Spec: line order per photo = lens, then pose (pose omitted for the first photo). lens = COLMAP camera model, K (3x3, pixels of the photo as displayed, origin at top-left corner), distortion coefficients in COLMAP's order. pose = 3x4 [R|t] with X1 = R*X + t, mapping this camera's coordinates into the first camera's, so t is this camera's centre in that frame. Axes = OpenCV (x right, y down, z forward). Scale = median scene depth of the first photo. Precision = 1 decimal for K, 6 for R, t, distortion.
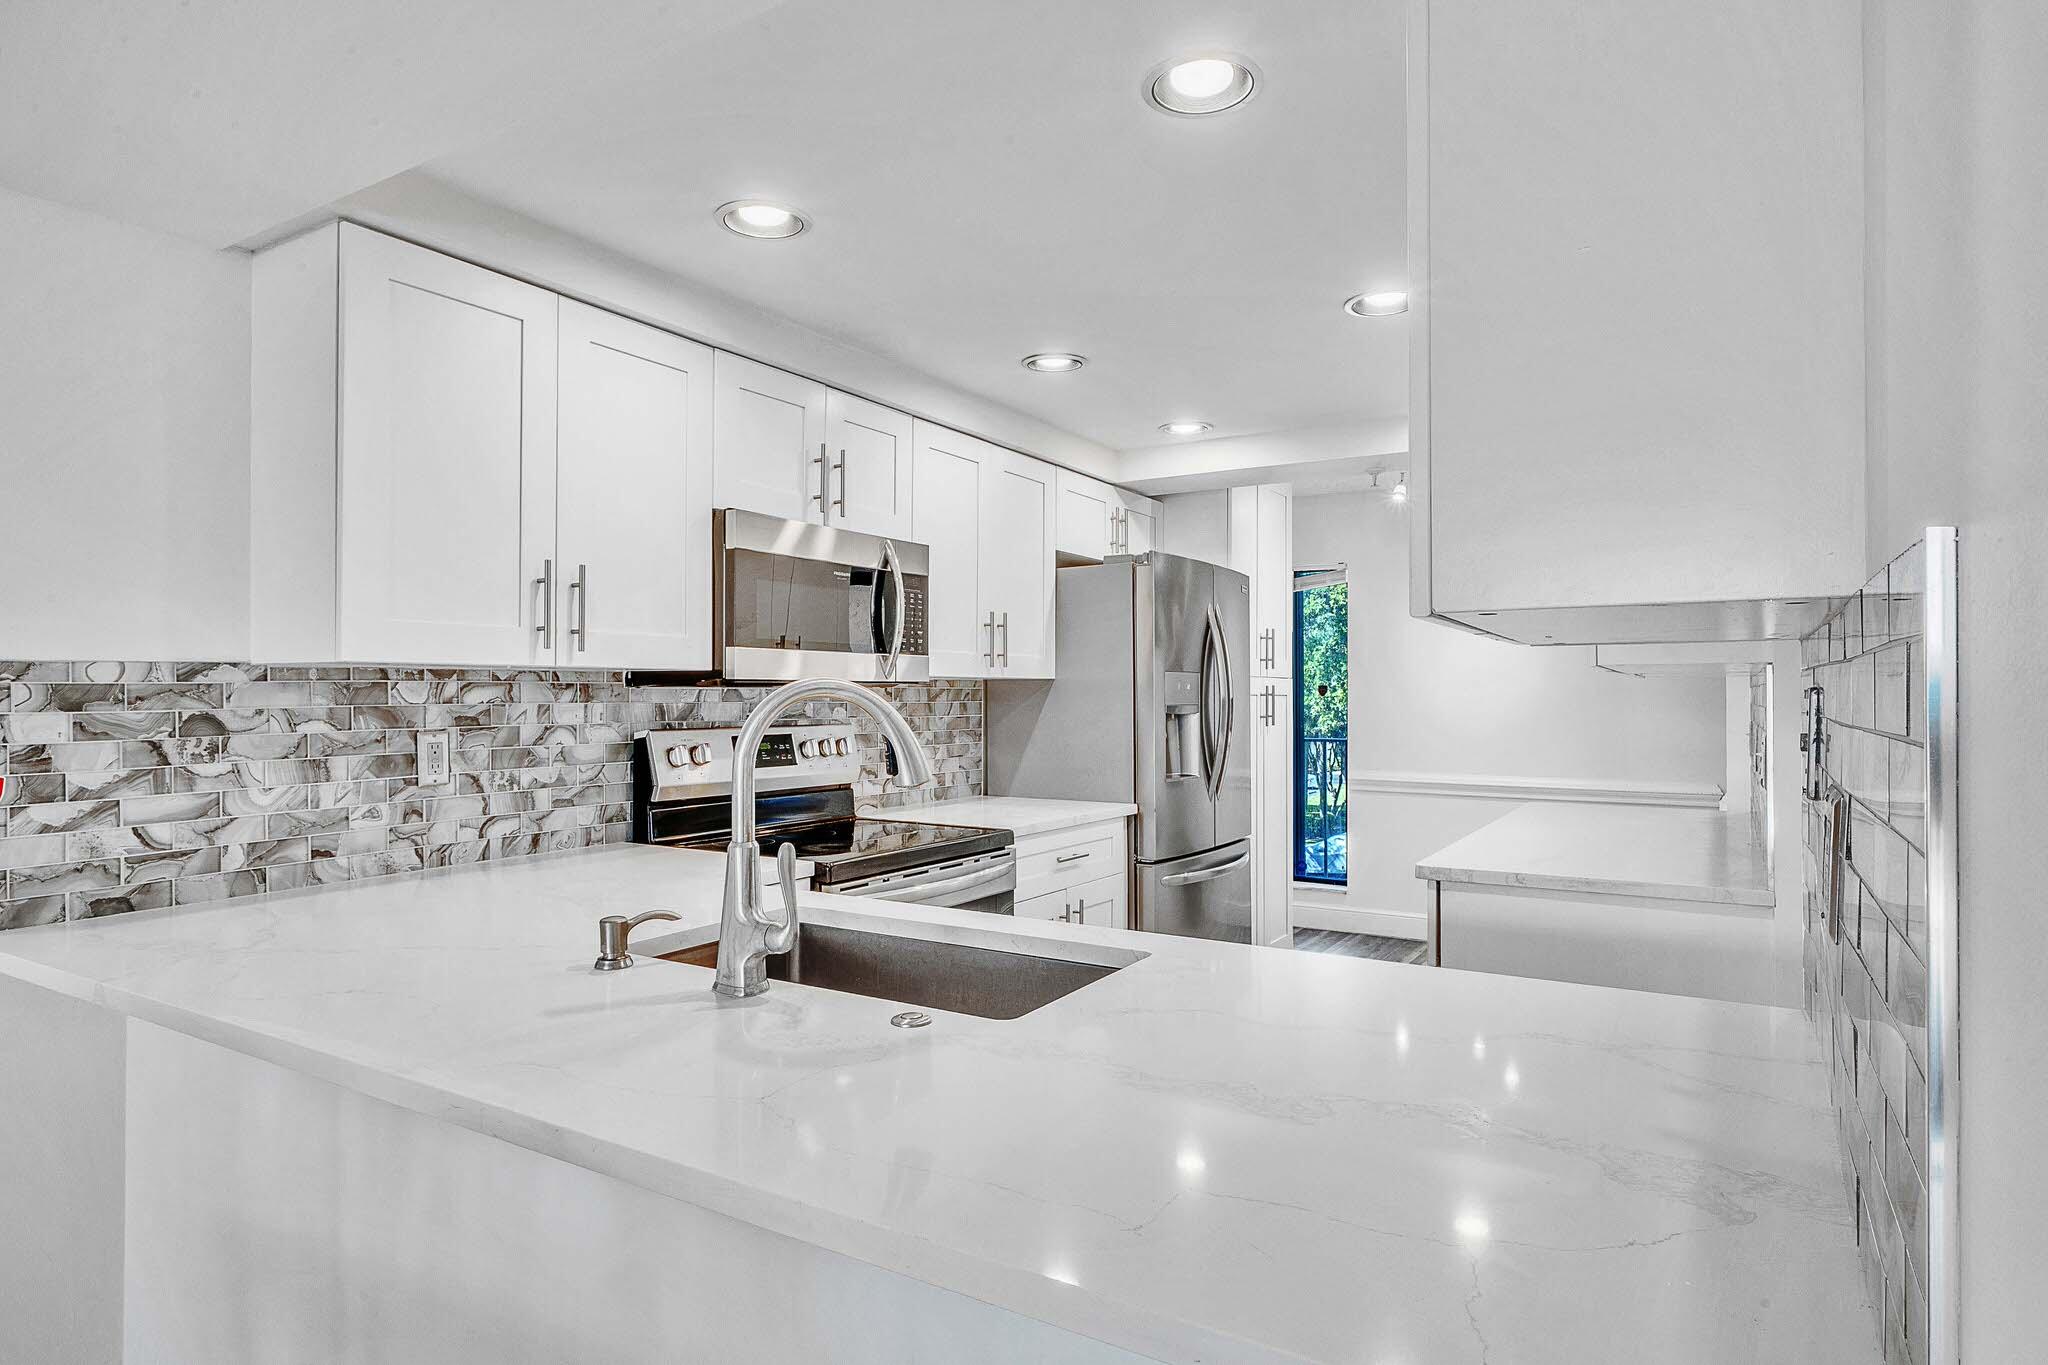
lens RADIAL K [[1100.2, 0, 1026.9], [0, 1100.2, 694.0], [0, 0, 1]] dist [0.001258, -0.001358]
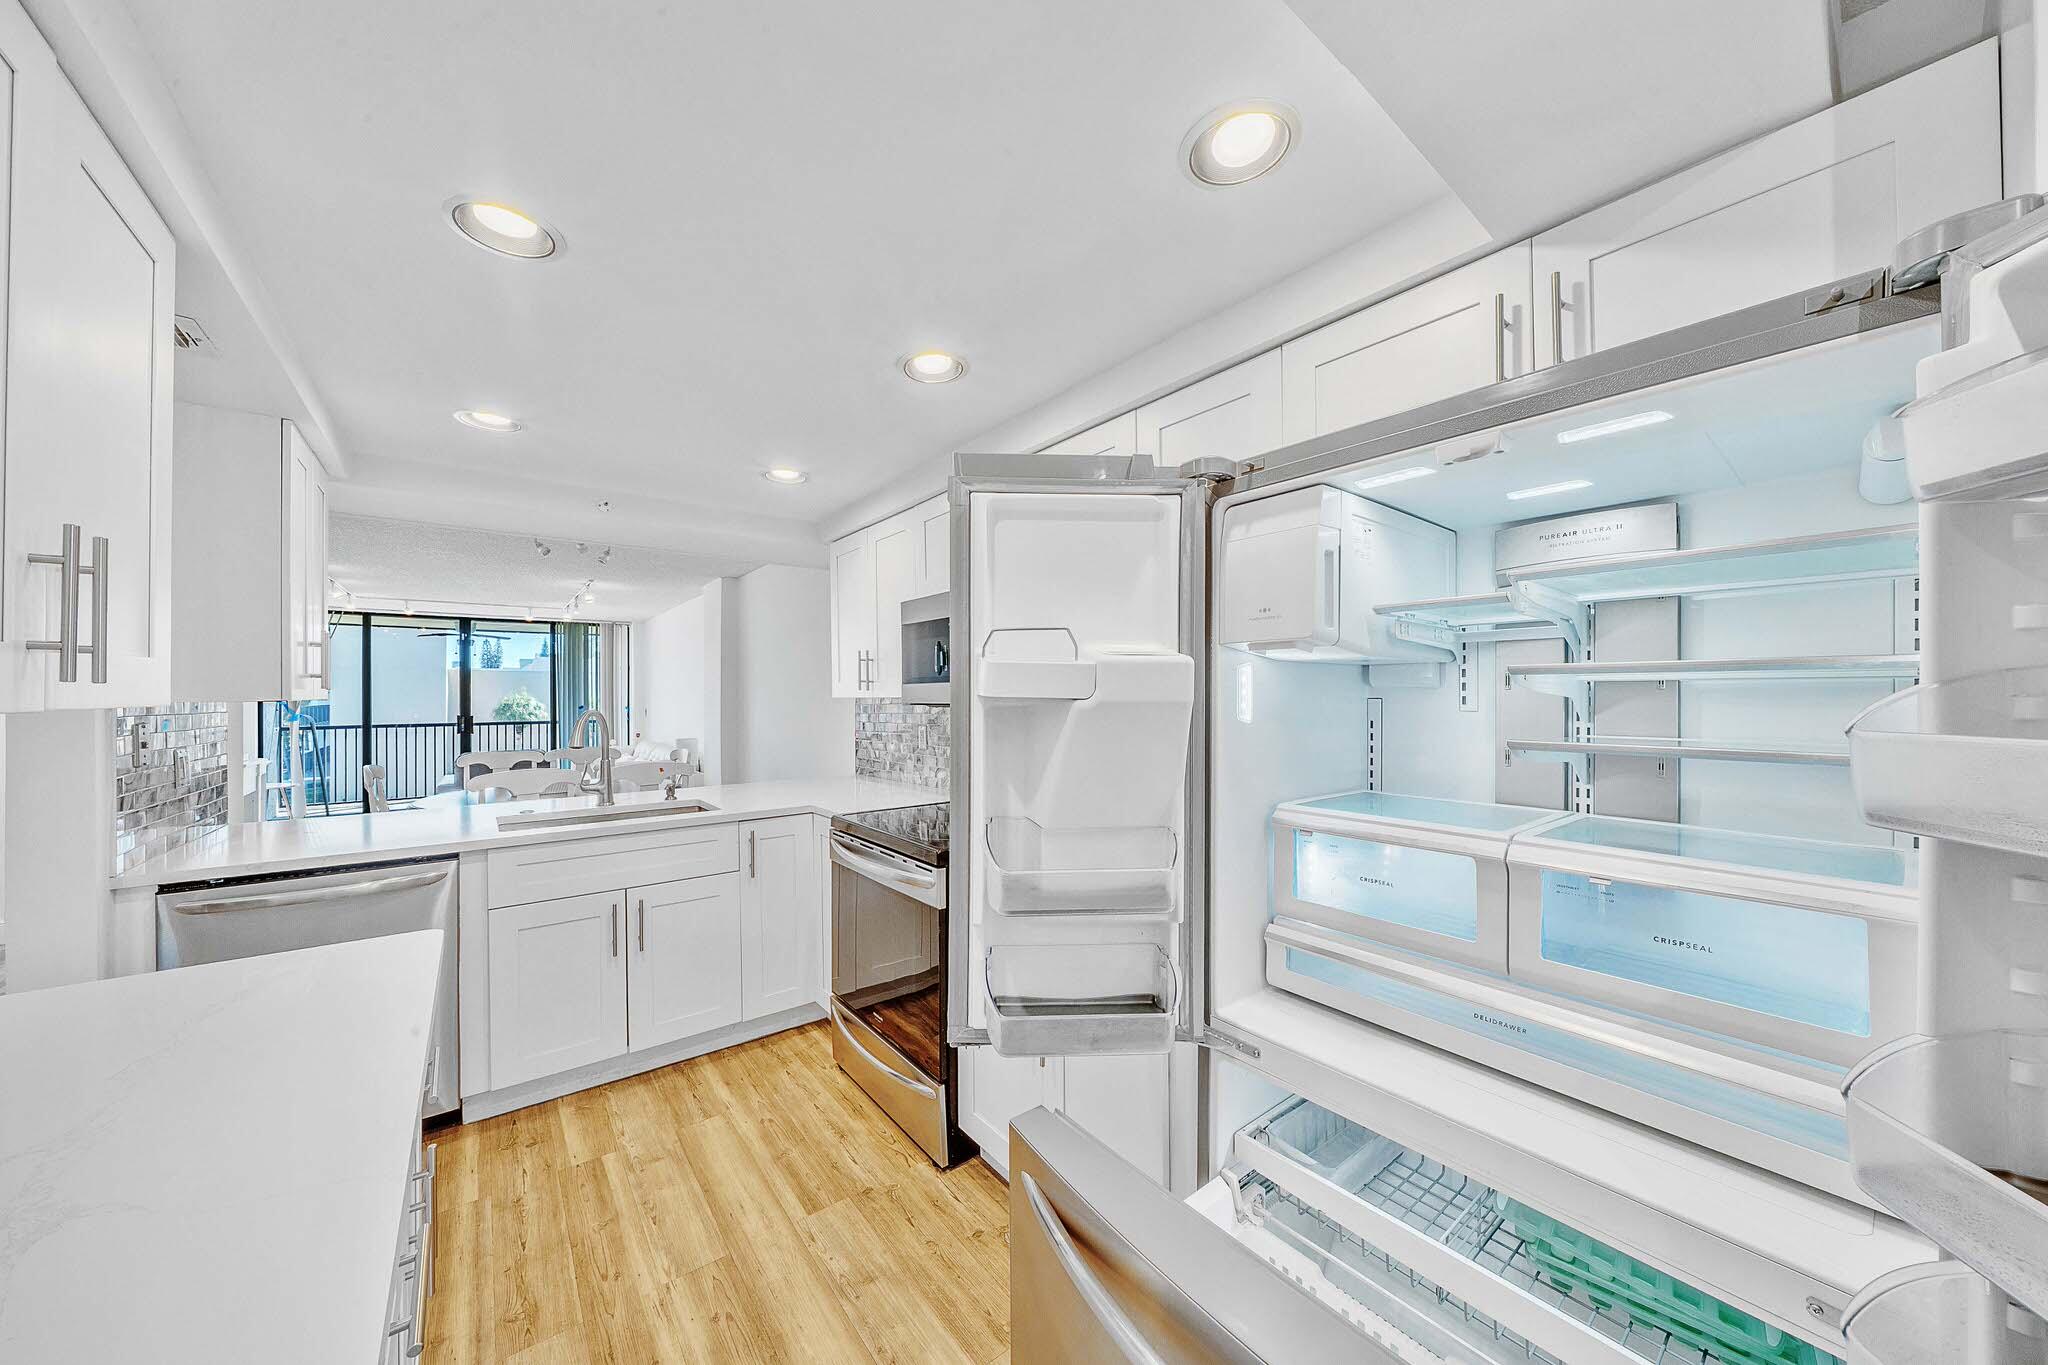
lens RADIAL K [[702.3, 0, 1017.4], [0, 702.3, 690.0], [0, 0, 1]] dist [-0.006214, -0.000161]
pose [[-0.349668, -0.004806, -0.936861, 0.627543], [0.008590, 0.999928, -0.008336, -0.020950], [0.936834, -0.010963, -0.349602, 1.433257]]
